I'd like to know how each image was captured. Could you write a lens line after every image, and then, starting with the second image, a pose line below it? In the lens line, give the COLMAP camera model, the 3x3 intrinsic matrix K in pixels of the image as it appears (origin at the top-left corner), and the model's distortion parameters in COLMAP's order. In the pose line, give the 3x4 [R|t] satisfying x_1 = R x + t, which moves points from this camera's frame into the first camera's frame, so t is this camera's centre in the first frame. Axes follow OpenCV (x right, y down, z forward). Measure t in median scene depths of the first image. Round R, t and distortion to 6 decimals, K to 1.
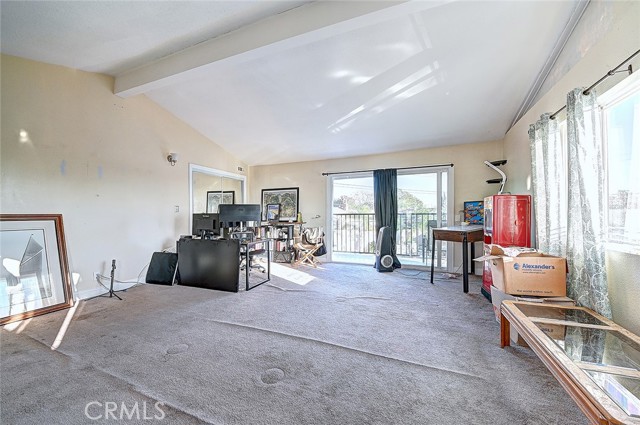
lens RADIAL K [[236.3, 0, 323.3], [0, 236.3, 215.1], [0, 0, 1]] dist [0.014175, -0.014024]
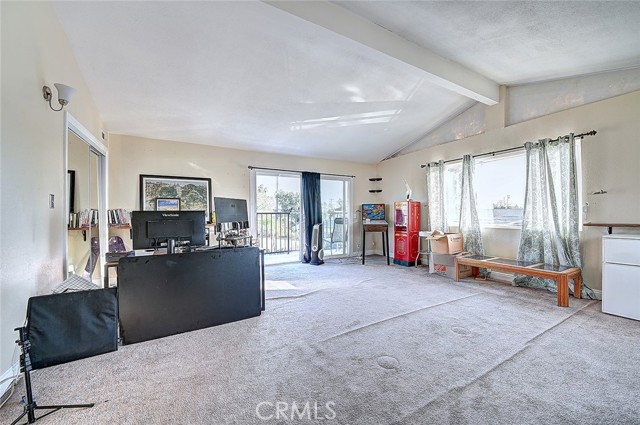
lens RADIAL K [[247.1, 0, 321.6], [0, 247.1, 214.3], [0, 0, 1]] dist [-0.002621, -0.000383]
pose [[0.623868, -0.002553, 0.781526, -0.684552], [0.003931, 0.999992, 0.000129, 0.002276], [-0.781520, 0.002992, 0.623873, 0.275950]]
